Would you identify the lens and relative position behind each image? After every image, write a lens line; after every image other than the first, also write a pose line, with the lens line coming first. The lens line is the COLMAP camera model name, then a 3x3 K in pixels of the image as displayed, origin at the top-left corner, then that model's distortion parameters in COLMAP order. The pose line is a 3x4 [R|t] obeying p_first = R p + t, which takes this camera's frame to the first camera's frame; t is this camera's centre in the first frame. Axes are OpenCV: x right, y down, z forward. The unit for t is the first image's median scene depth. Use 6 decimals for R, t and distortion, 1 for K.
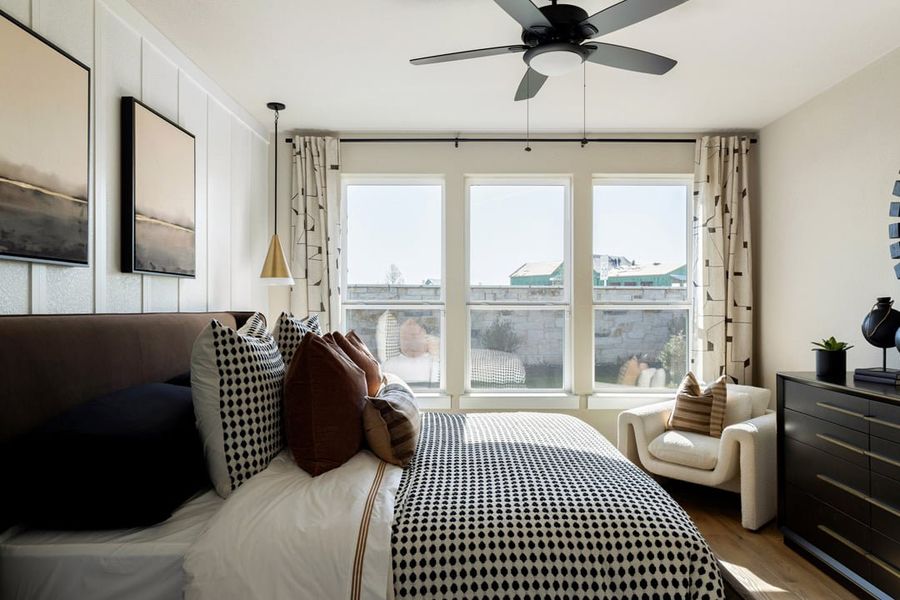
lens RADIAL K [[608.4, 0, 454.2], [0, 608.4, 314.6], [0, 0, 1]] dist [0.003571, 0.001480]
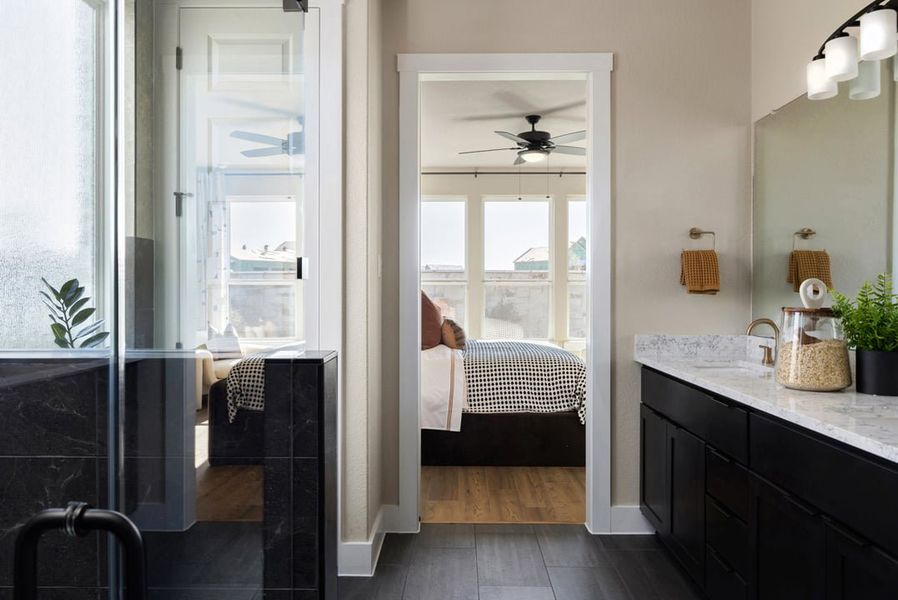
lens RADIAL K [[609.5, 0, 446.7], [0, 609.5, 293.9], [0, 0, 1]] dist [-0.001308, -0.000114]
pose [[0.999828, 0.000892, -0.018531, -0.048014], [-0.001068, 0.999954, -0.009520, 0.034284], [0.018522, 0.009538, 0.999783, -0.613627]]
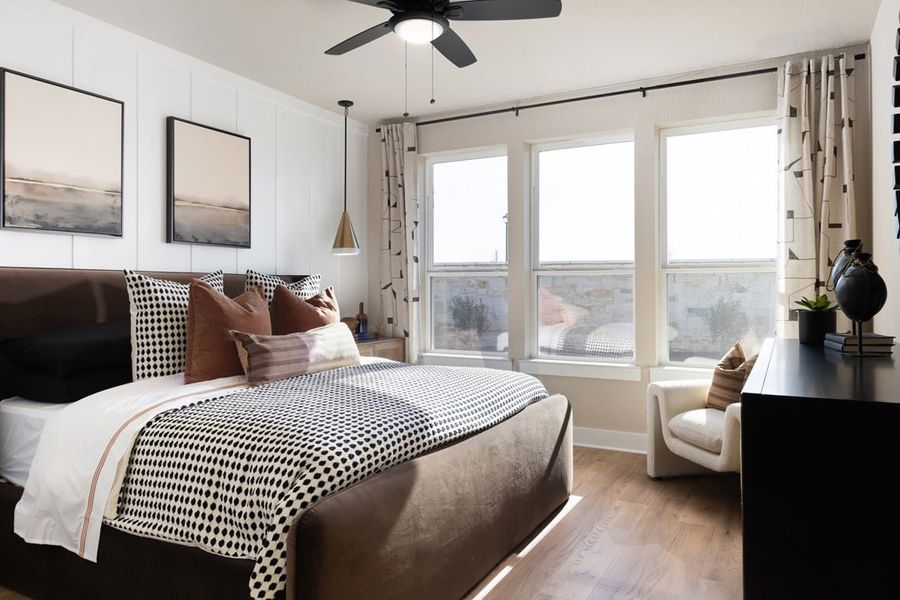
lens RADIAL K [[610.9, 0, 447.7], [0, 610.9, 293.9], [0, 0, 1]] dist [-0.001308, -0.000114]
pose [[0.876183, 0.002198, -0.481973, 0.467585], [-0.005639, 0.999968, -0.005689, 0.034877], [0.481945, 0.007703, 0.876168, 0.058991]]
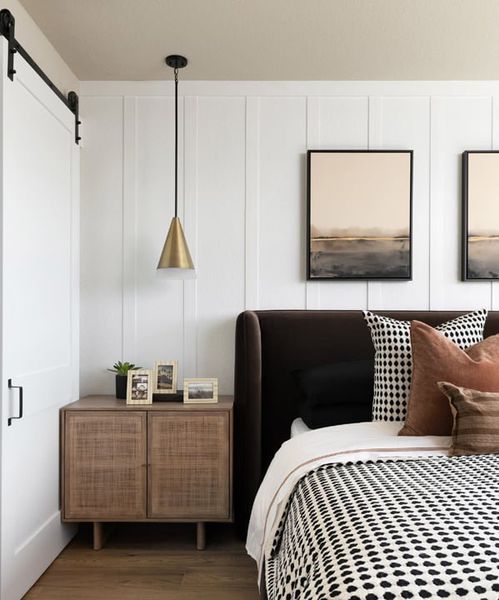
lens RADIAL K [[514.7, 0, 249.3], [0, 514.7, 320.1], [0, 0, 1]] dist [-0.002918, -0.001874]
pose [[-0.022026, -0.003262, -0.999752, 0.414908], [-0.018294, 0.999829, -0.002859, 0.019278], [0.999590, 0.018226, -0.022082, 0.374152]]
